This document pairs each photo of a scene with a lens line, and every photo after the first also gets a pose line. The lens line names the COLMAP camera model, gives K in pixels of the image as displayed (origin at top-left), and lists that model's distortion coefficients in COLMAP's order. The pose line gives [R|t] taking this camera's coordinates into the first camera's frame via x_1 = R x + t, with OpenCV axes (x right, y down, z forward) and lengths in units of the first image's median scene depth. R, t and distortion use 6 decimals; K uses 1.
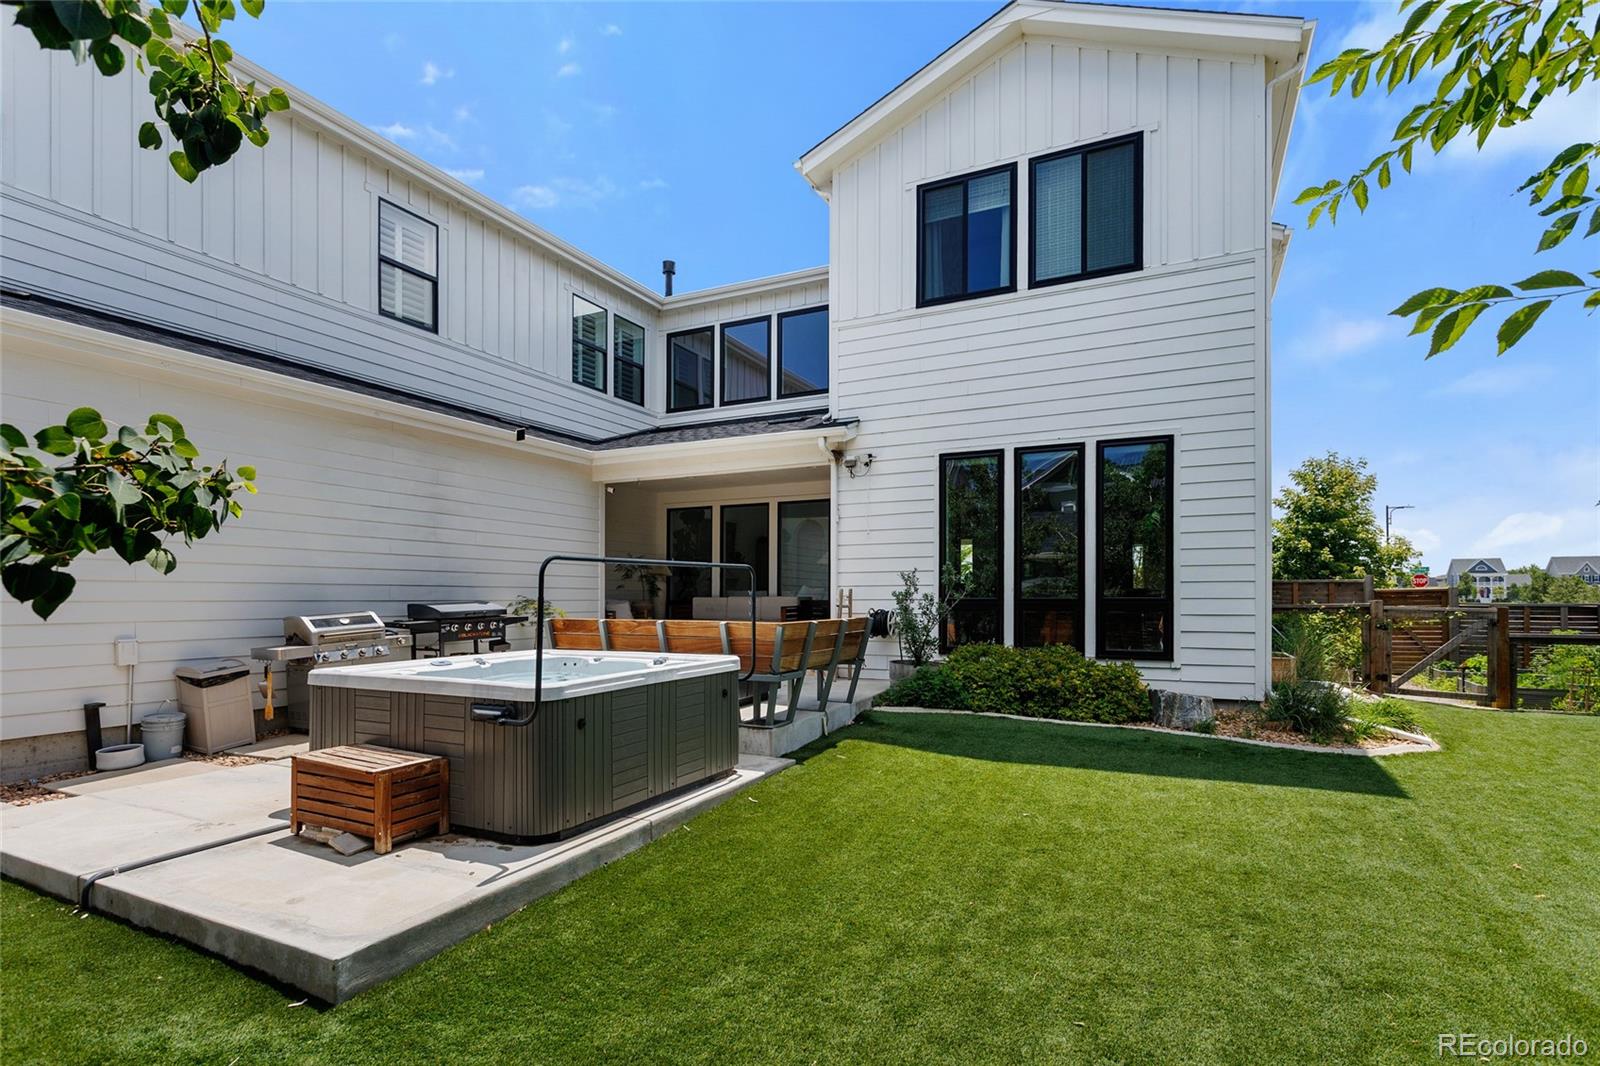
lens RADIAL K [[781.6, 0, 798.4], [0, 781.6, 590.8], [0, 0, 1]] dist [0.002579, 0.001031]
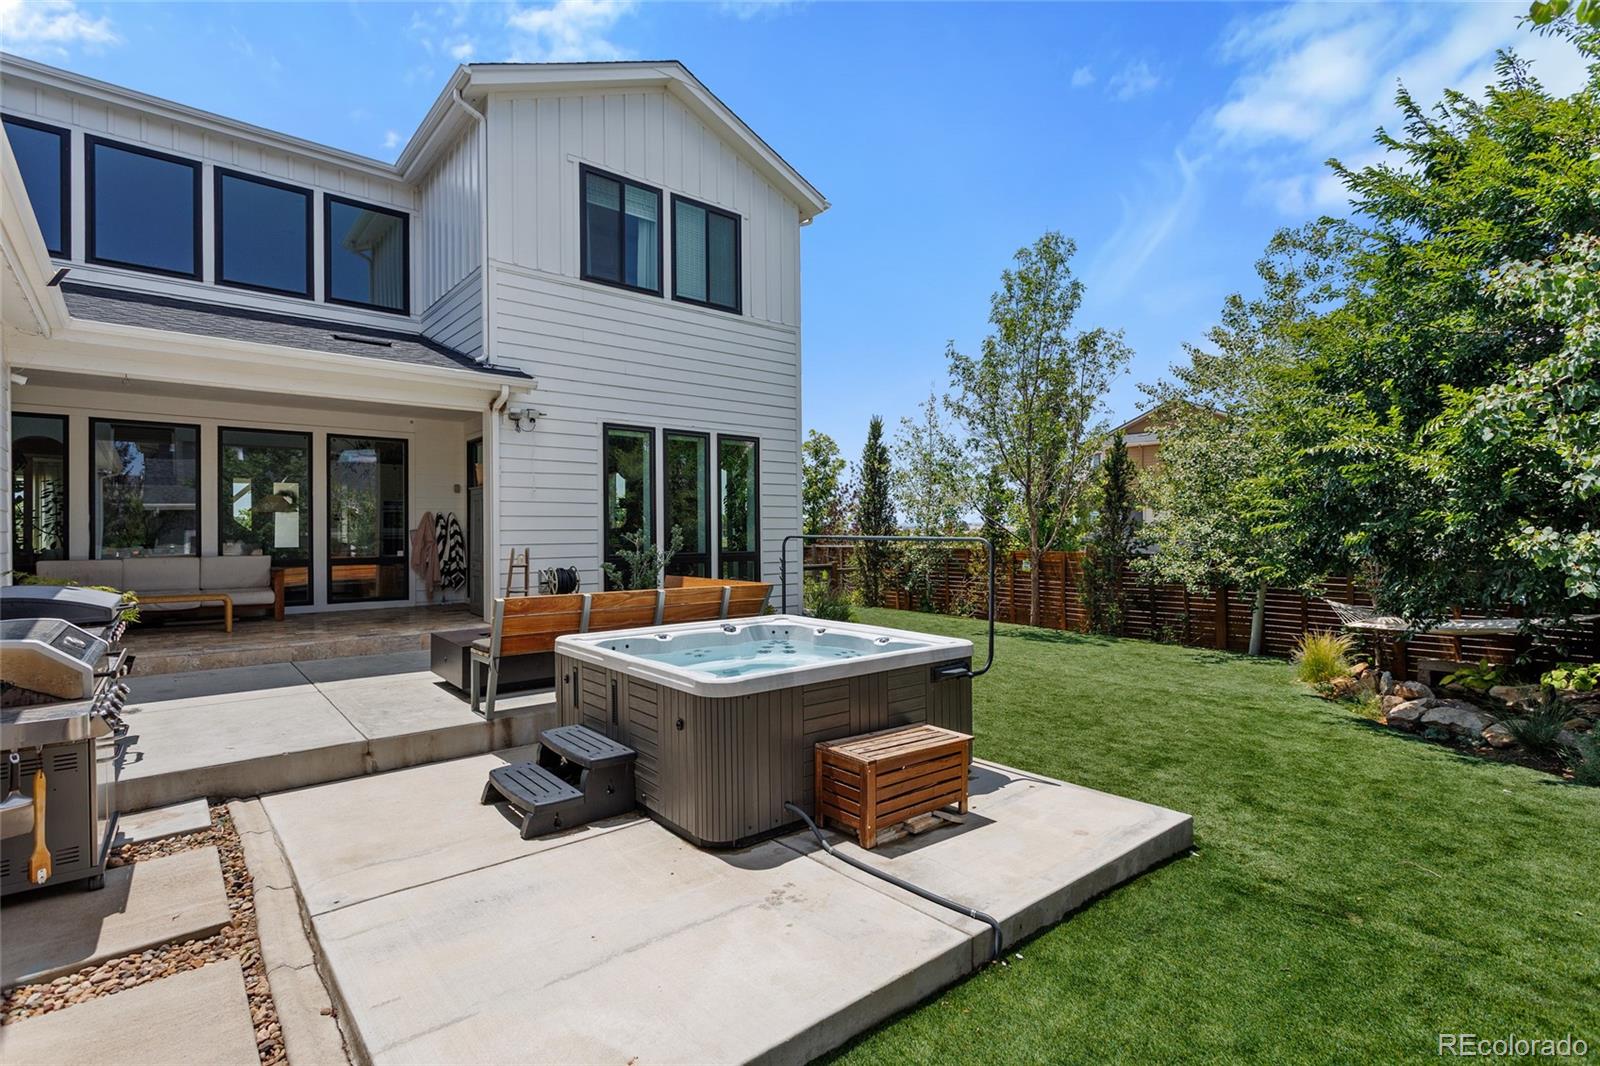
lens RADIAL K [[761.6, 0, 790.3], [0, 761.6, 527.1], [0, 0, 1]] dist [0.002029, 0.024998]
pose [[0.404671, 0.002309, 0.914460, -0.705937], [-0.000083, 0.999997, -0.002488, -0.027627], [-0.914462, 0.000931, 0.404670, 0.344695]]
